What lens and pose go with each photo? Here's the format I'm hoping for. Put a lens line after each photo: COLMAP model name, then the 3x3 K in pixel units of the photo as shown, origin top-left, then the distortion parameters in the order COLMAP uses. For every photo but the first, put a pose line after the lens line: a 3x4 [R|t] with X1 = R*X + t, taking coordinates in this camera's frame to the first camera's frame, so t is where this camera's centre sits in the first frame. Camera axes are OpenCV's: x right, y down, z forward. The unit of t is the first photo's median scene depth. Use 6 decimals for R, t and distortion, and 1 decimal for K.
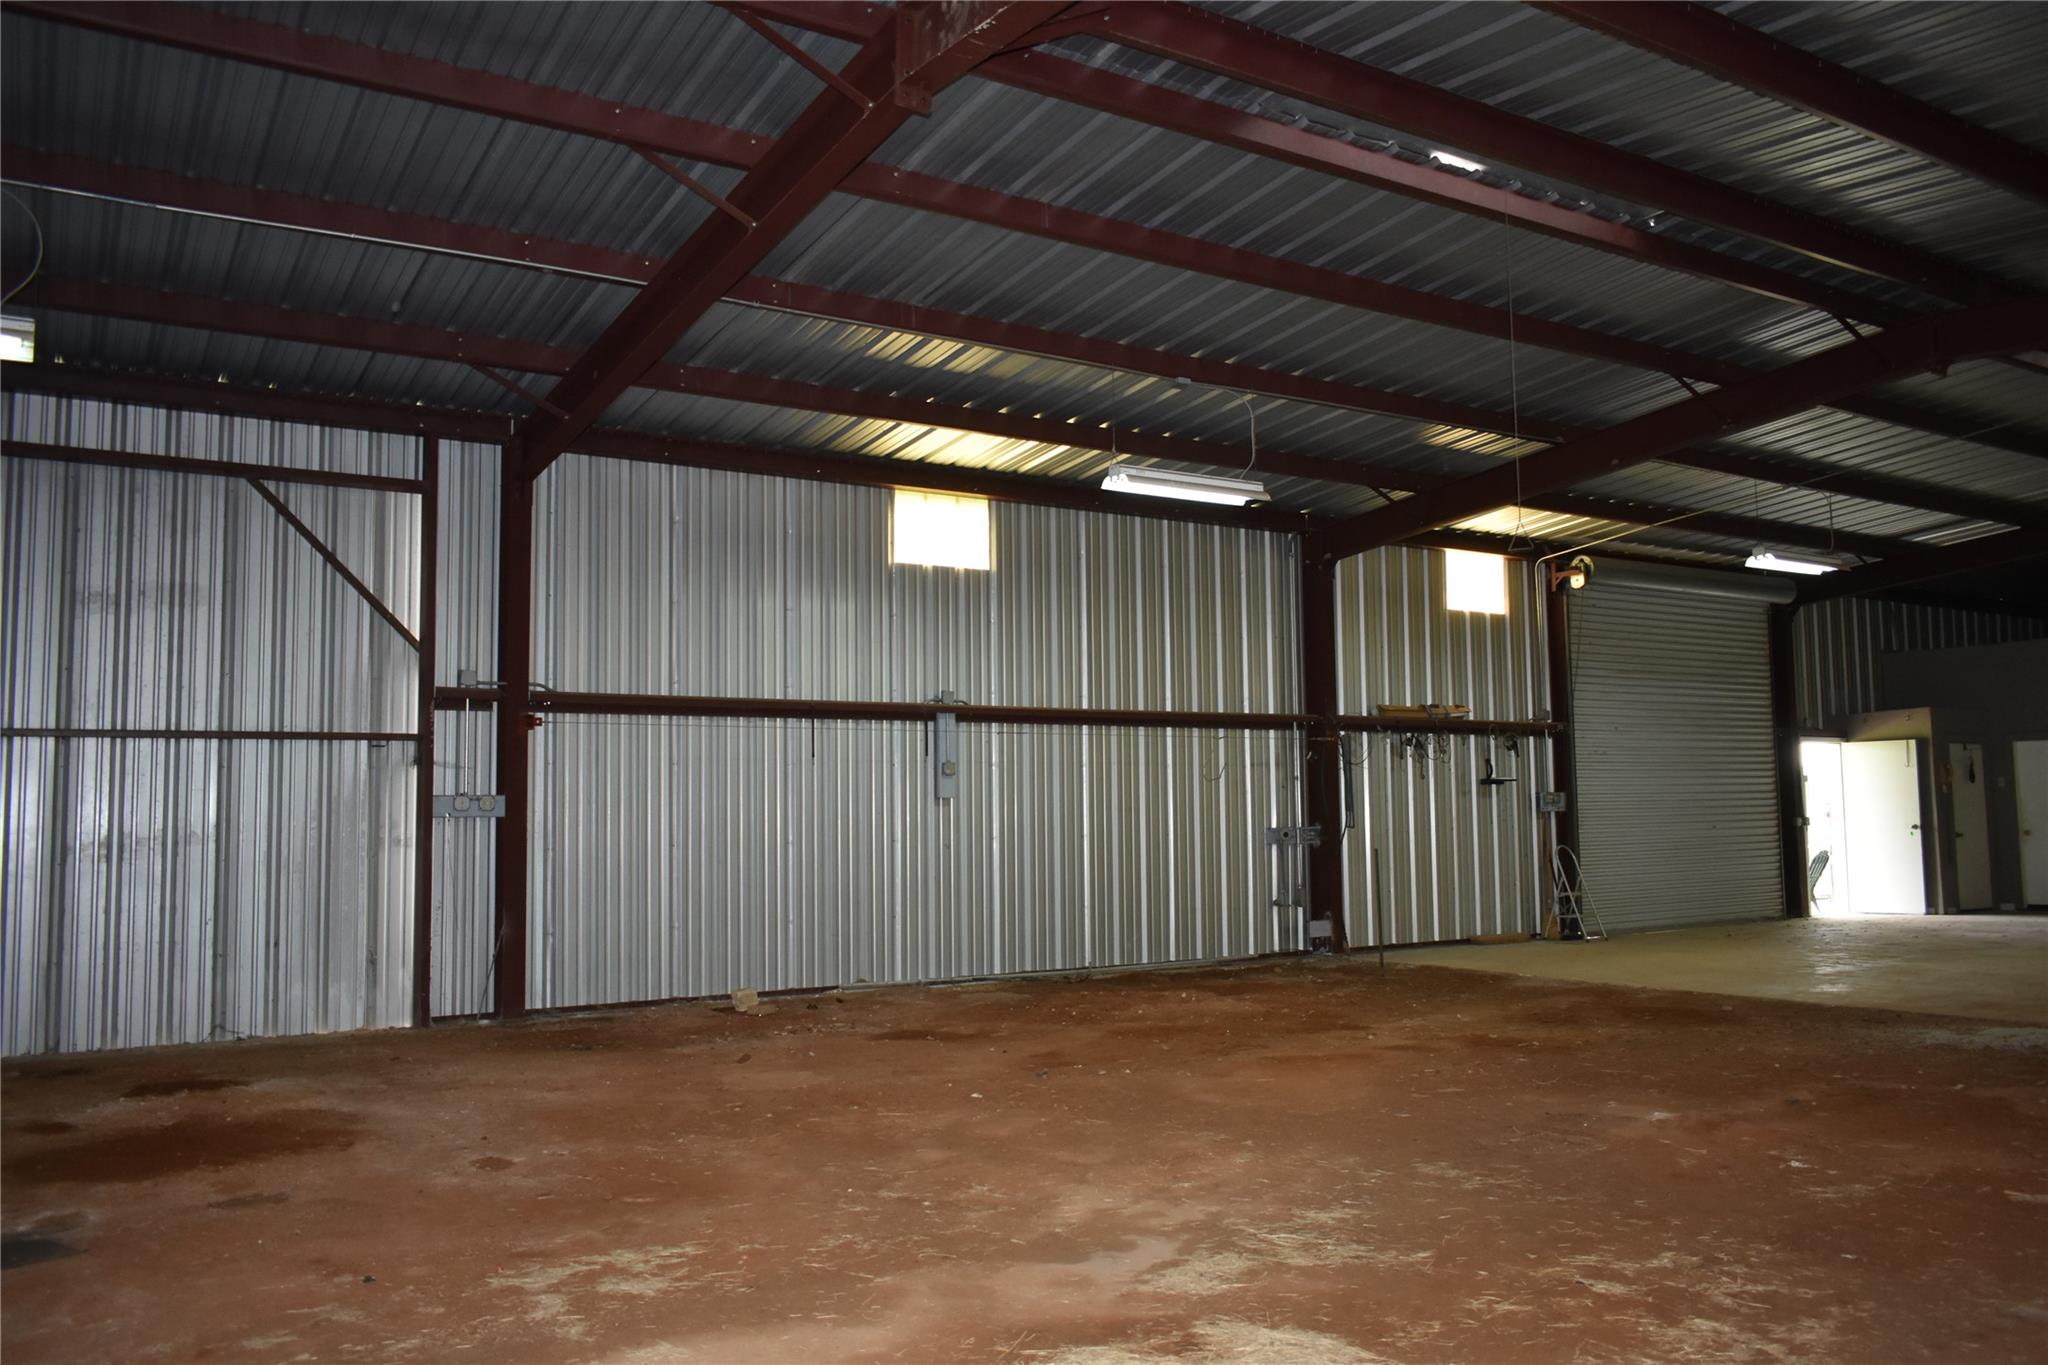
lens RADIAL K [[1599.9, 0, 1024.0], [0, 1599.9, 682.5], [0, 0, 1]] dist [-0.035615, 0.040084]
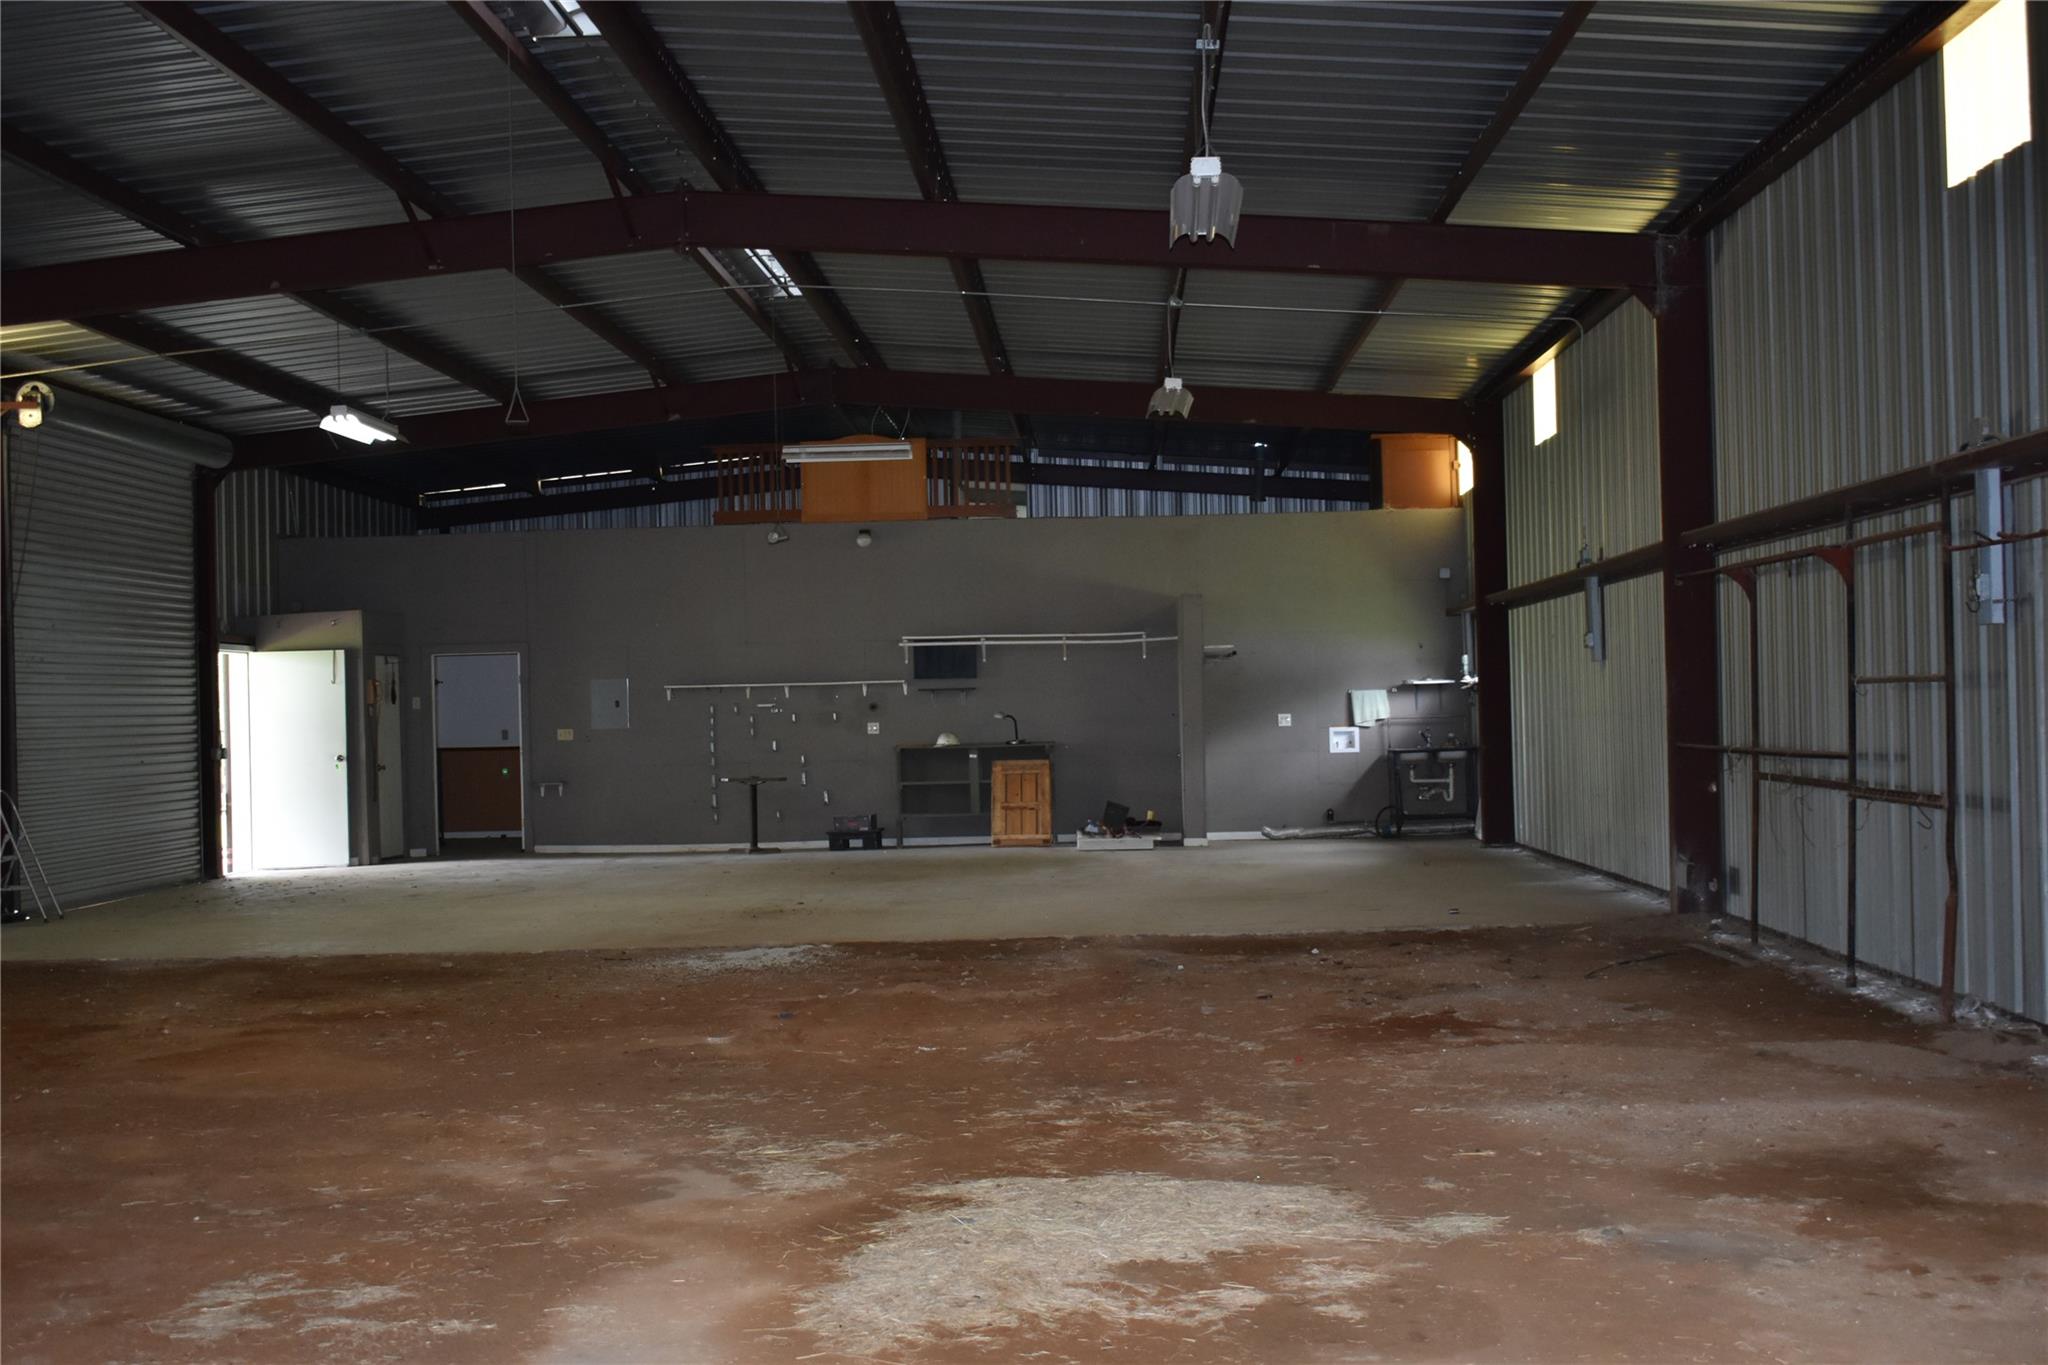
lens RADIAL K [[2455.4, 0, 1024.0], [0, 2455.4, 682.5], [0, 0, 1]] dist [-0.003635, -0.004916]
pose [[0.575157, 0.008280, 0.818001, -0.257661], [-0.049841, 0.998446, 0.024938, 0.004356], [-0.816523, -0.055114, 0.574676, 0.004791]]
